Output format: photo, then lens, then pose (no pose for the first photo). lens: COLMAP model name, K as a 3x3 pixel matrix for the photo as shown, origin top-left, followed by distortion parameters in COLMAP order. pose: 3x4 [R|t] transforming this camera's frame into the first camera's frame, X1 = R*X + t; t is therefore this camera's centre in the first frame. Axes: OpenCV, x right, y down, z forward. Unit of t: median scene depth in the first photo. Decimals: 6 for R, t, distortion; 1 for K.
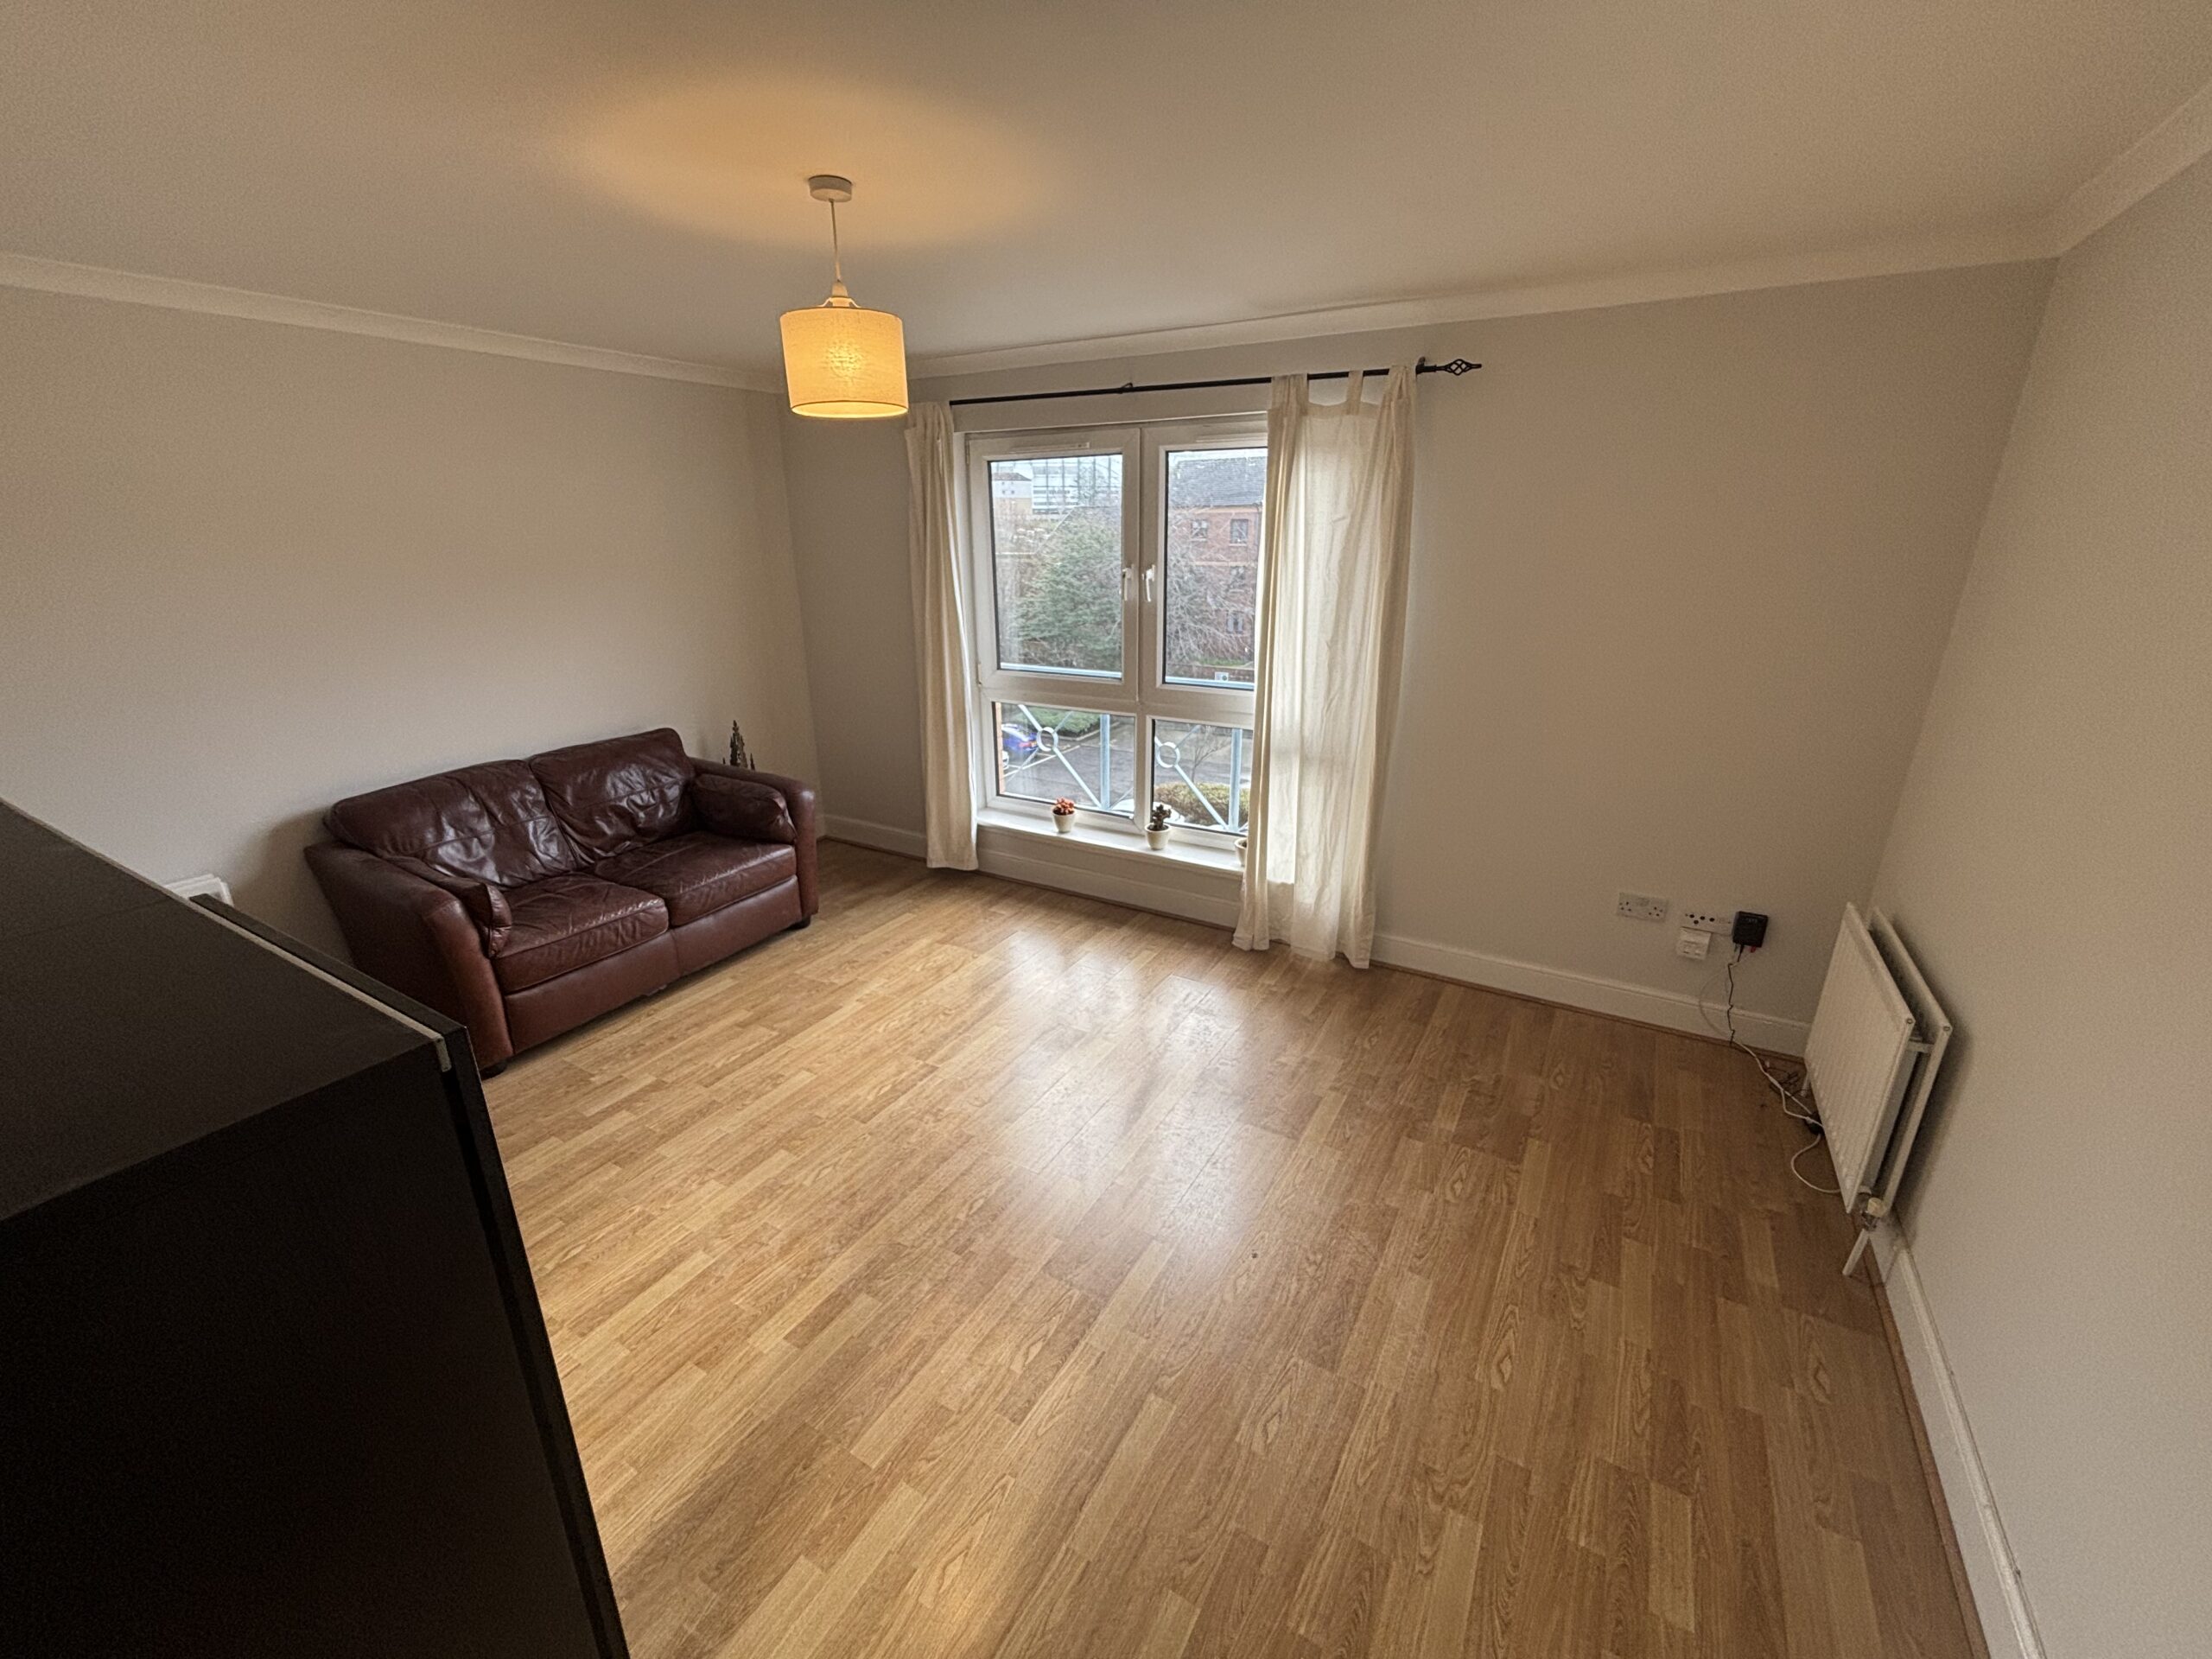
lens RADIAL K [[893.0, 0, 1102.1], [0, 893.0, 836.7], [0, 0, 1]] dist [0.009438, -0.000040]
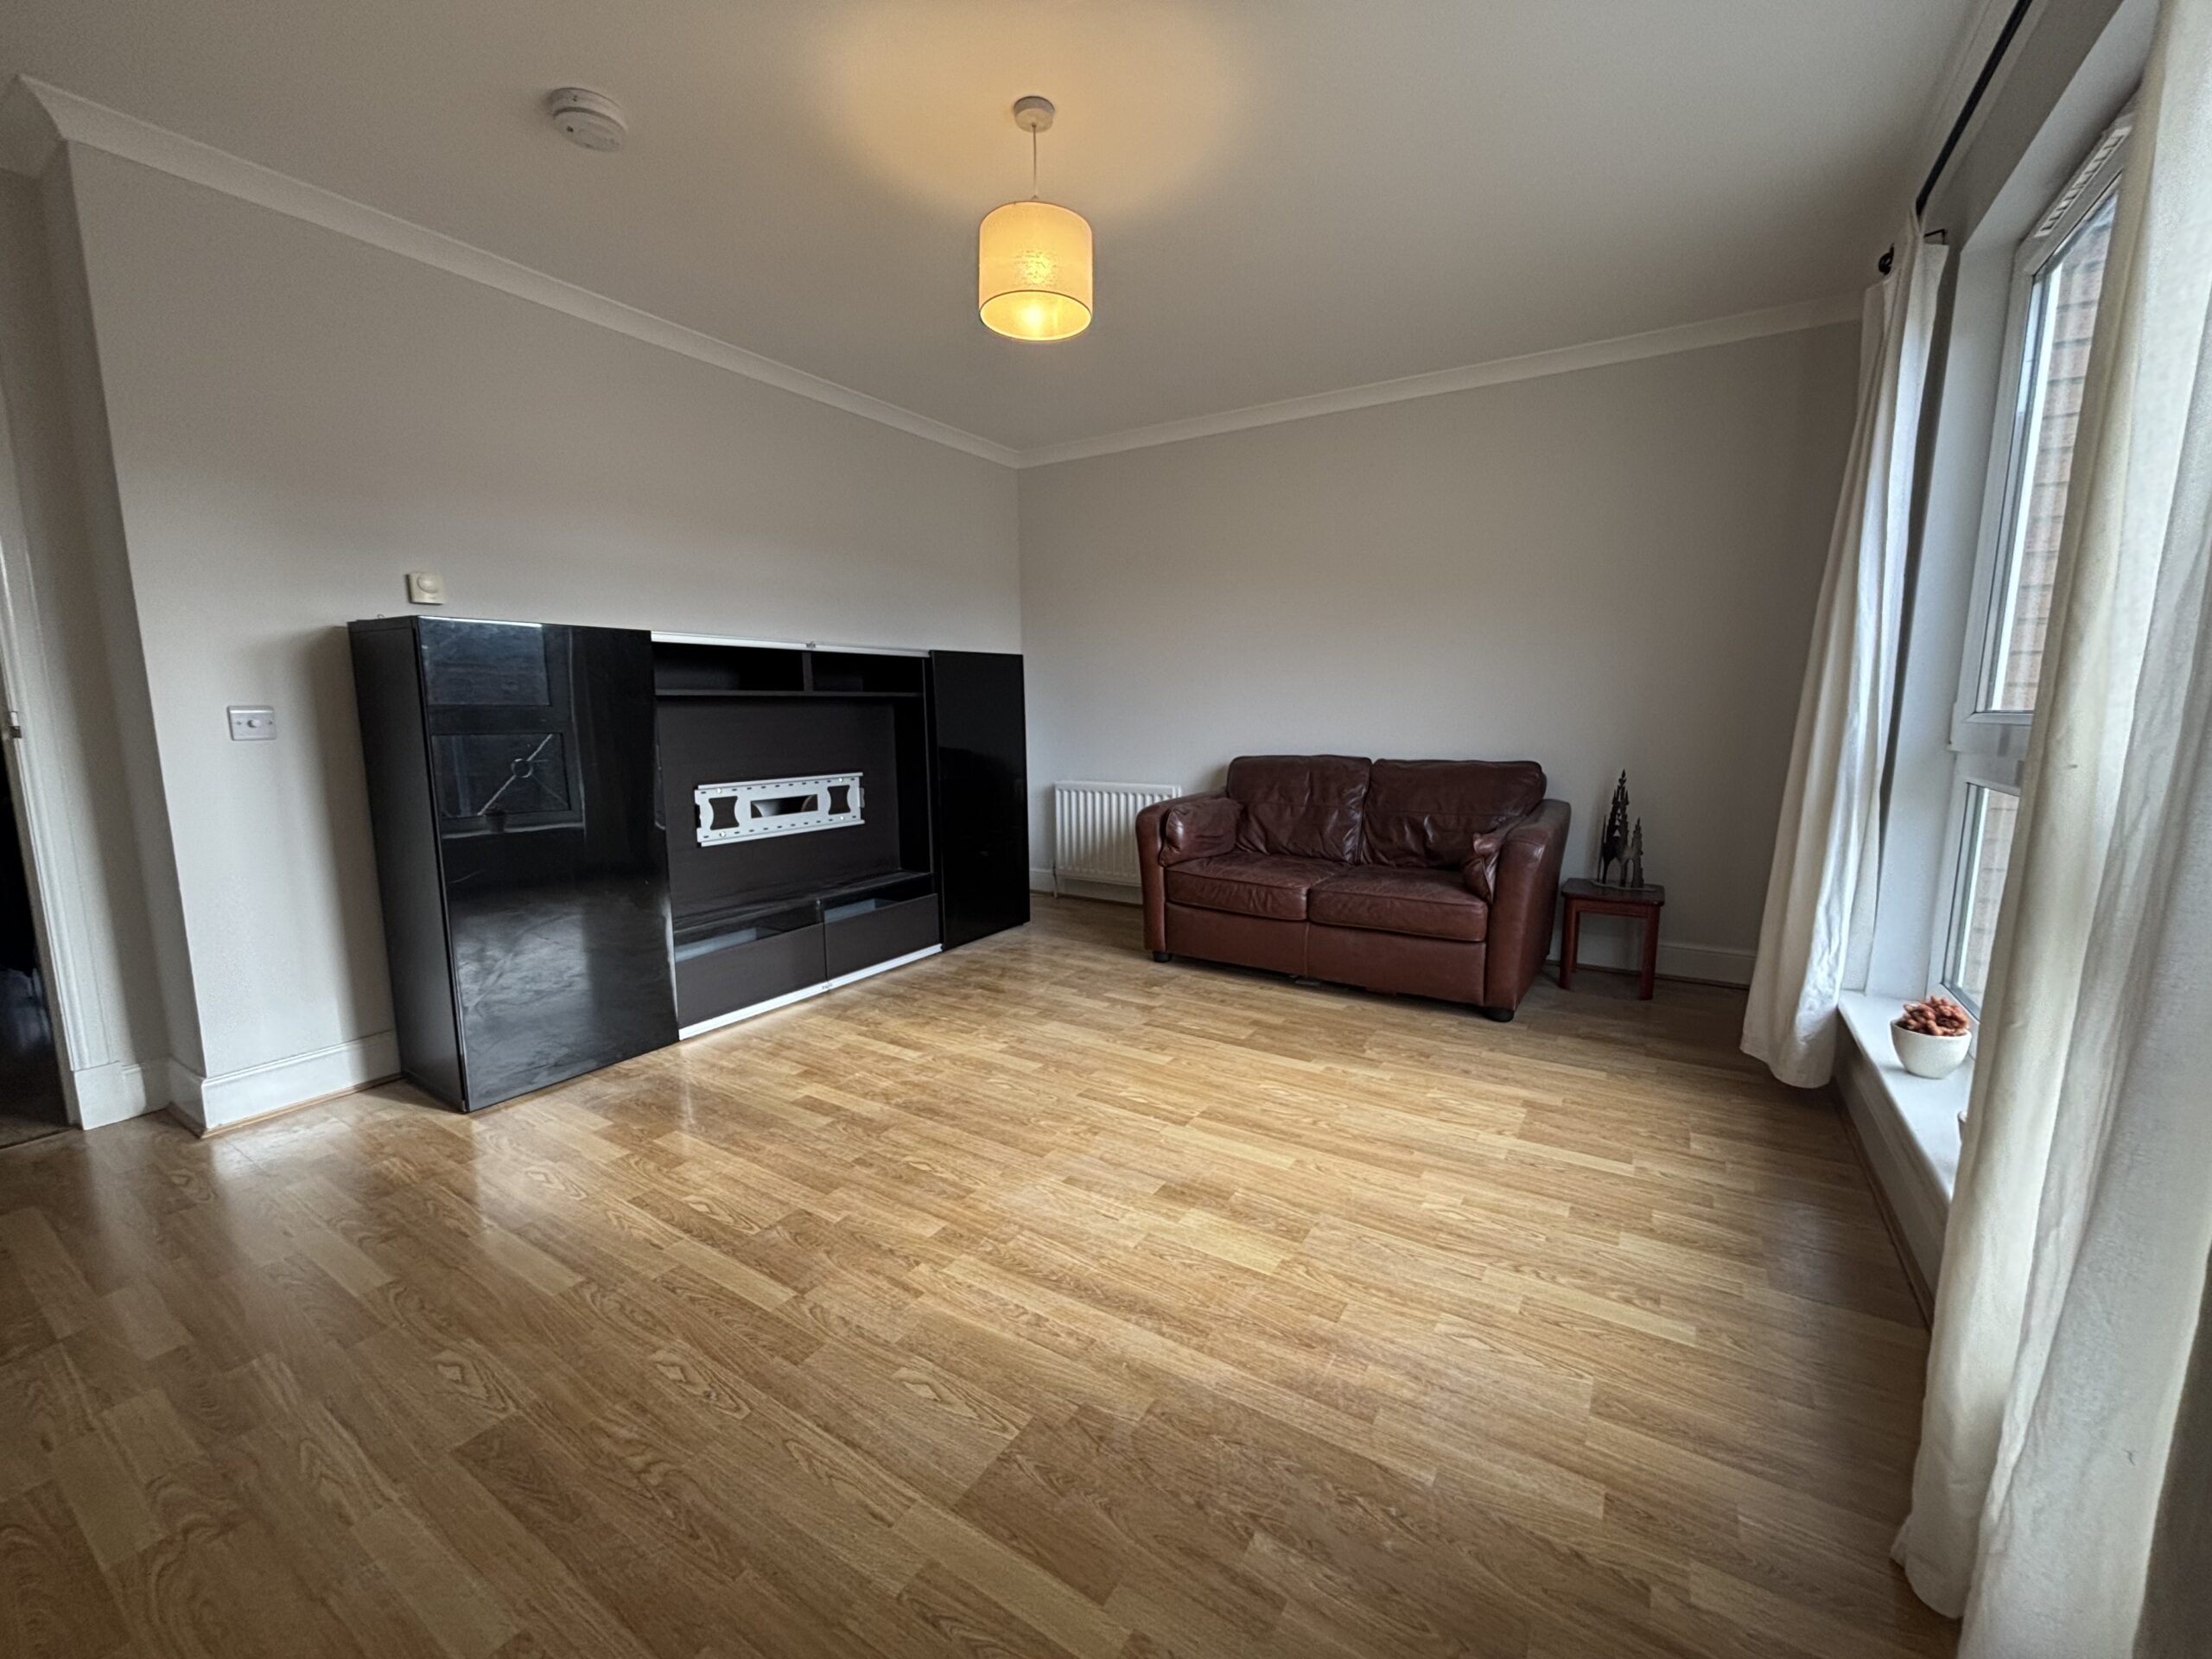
lens RADIAL K [[893.0, 0, 1105.3], [0, 893.0, 821.5], [0, 0, 1]] dist [0.009438, -0.000040]
pose [[-0.024501, 0.148285, -0.988641, 0.579064], [-0.325589, 0.933835, 0.148134, -0.087681], [0.945194, 0.325520, 0.025400, 0.866730]]
